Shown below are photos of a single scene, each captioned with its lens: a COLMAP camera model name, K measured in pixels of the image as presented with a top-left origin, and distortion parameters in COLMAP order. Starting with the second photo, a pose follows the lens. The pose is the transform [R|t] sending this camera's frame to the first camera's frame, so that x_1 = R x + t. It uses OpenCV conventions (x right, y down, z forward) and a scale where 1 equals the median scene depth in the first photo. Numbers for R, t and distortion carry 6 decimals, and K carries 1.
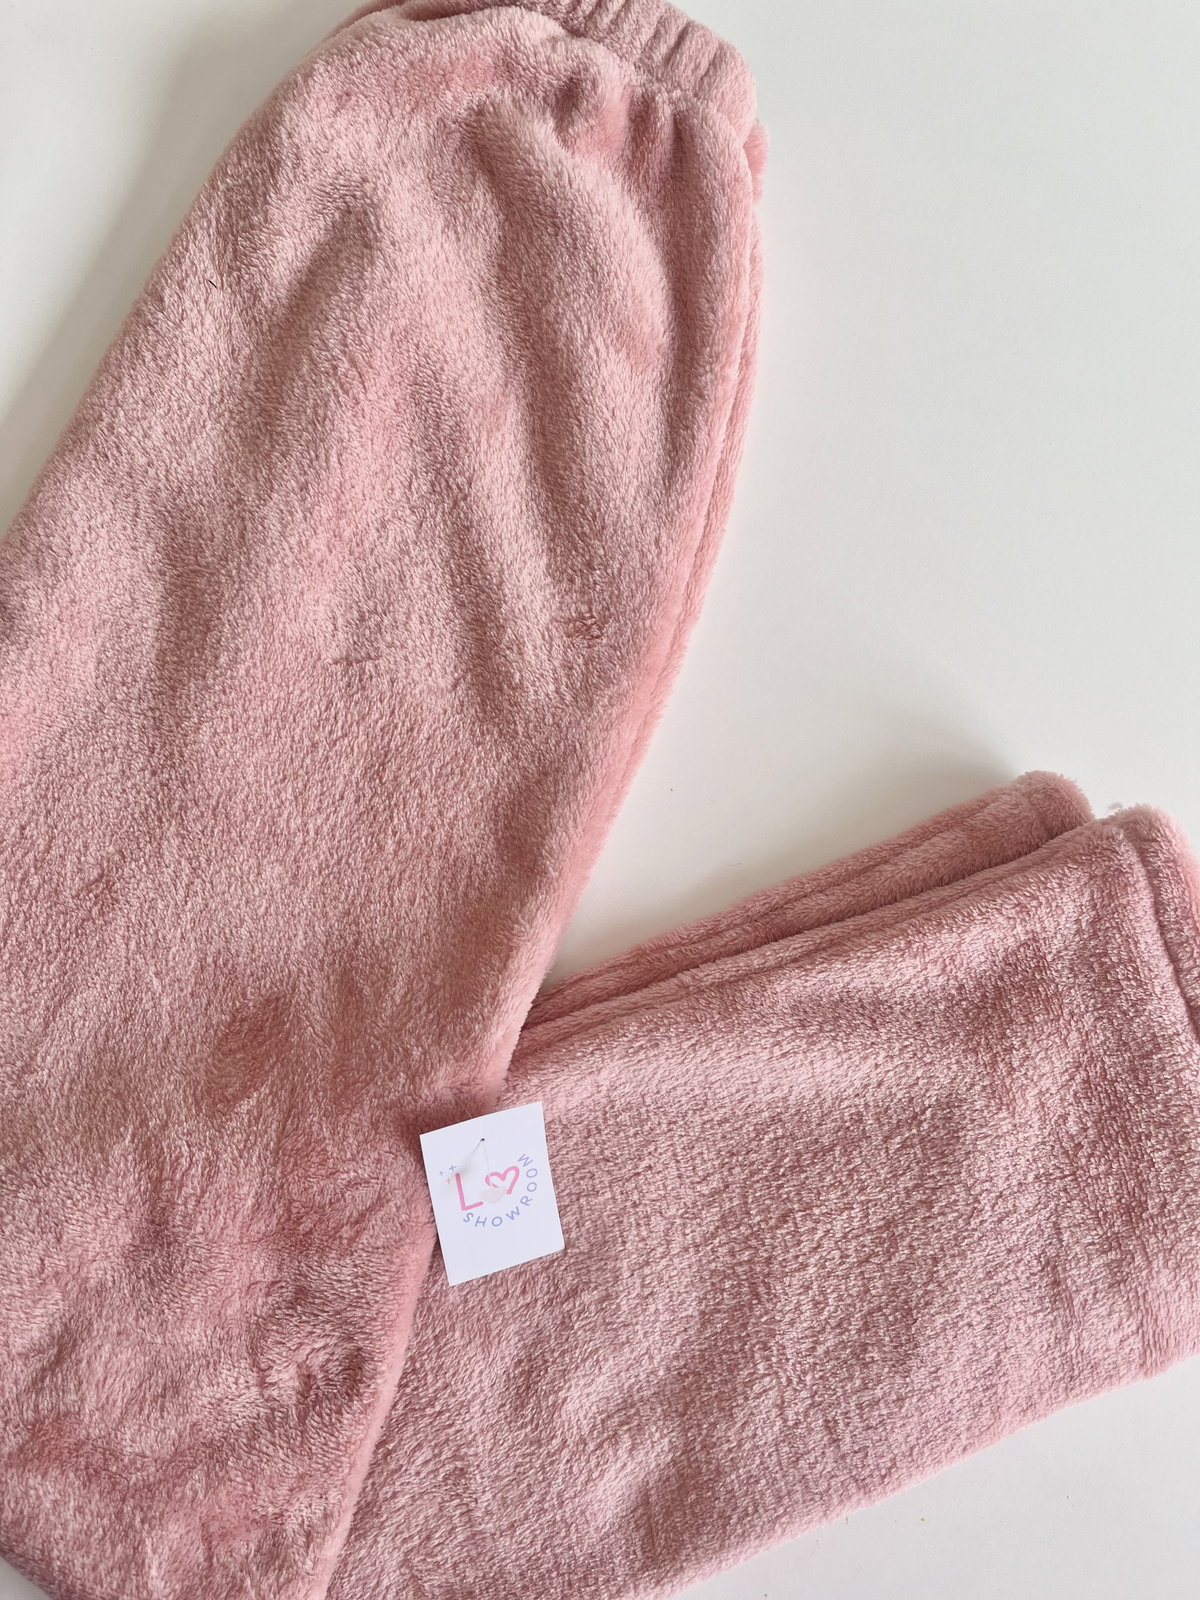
lens RADIAL K [[1236.6, 0, 605.9], [0, 1236.6, 795.9], [0, 0, 1]] dist [0.038186, -0.065817]
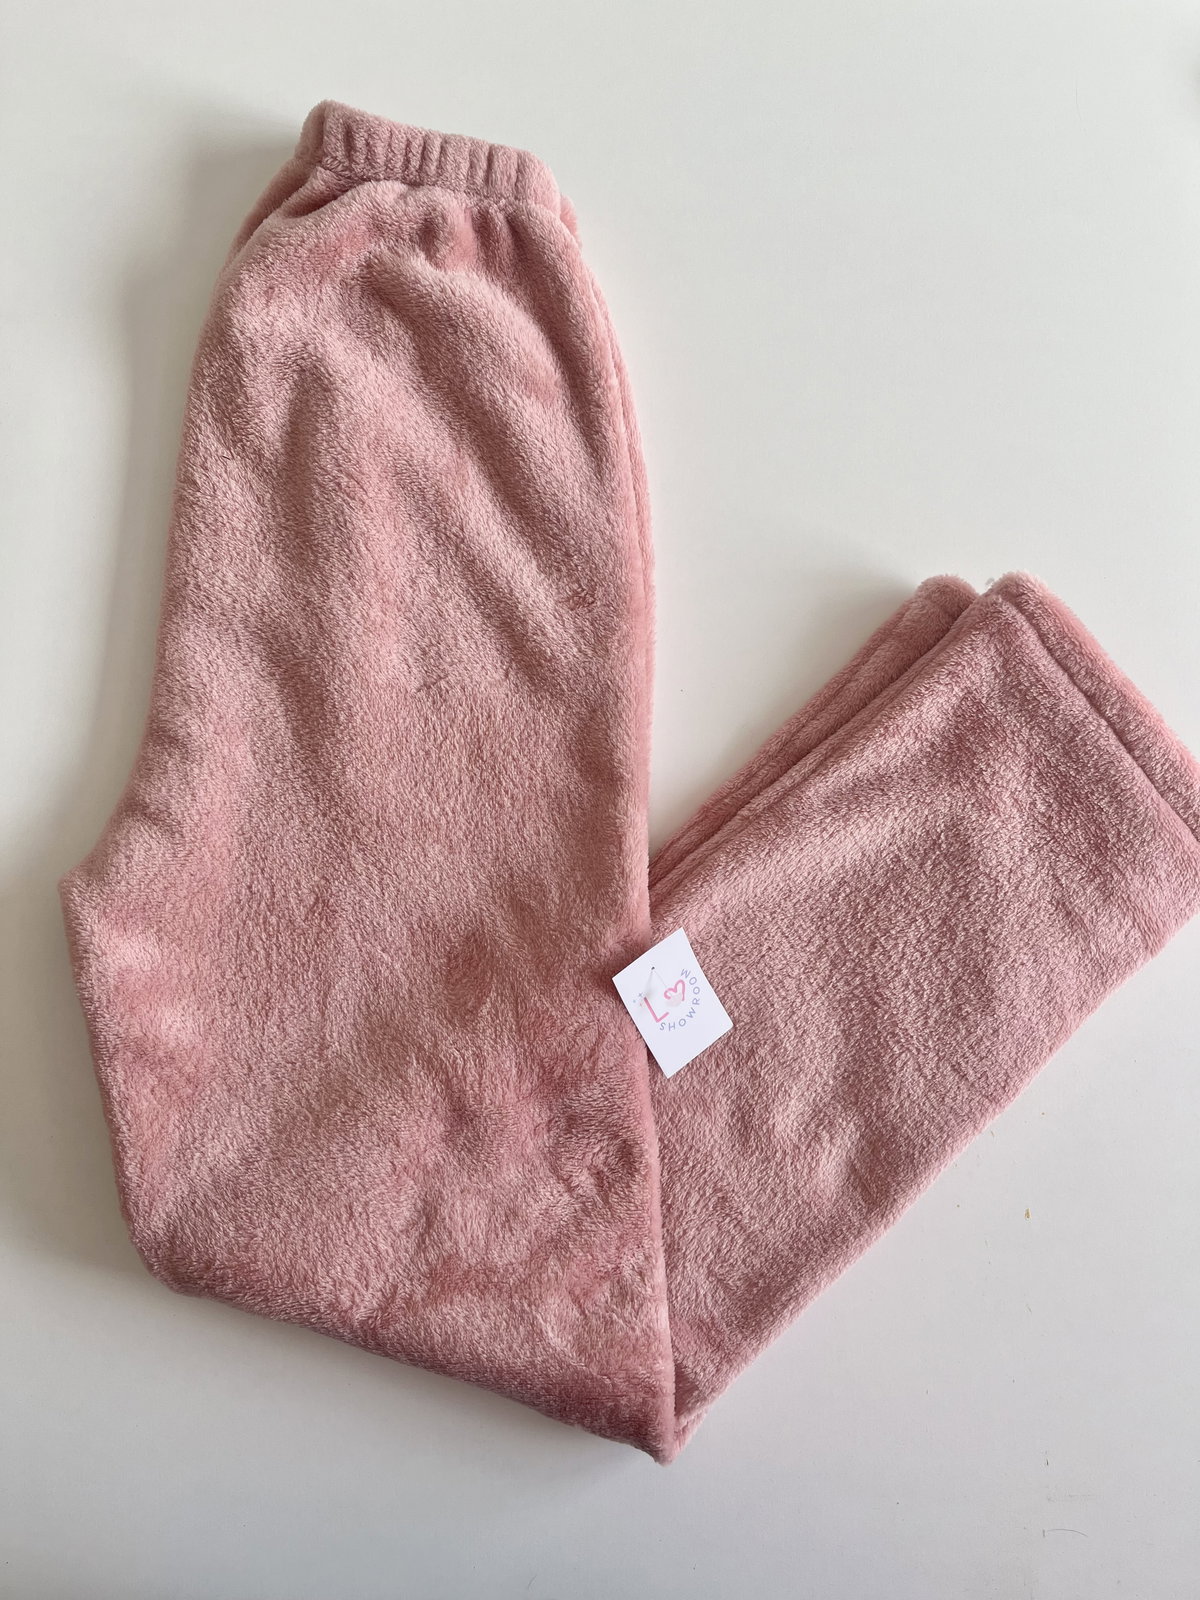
lens RADIAL K [[1236.6, 0, 605.9], [0, 1236.6, 795.9], [0, 0, 1]] dist [0.038186, -0.065817]
pose [[0.930884, -0.364207, 0.028429, -0.111008], [0.363208, 0.931054, 0.034895, 0.026924], [-0.039178, -0.022157, 0.998987, -0.361547]]
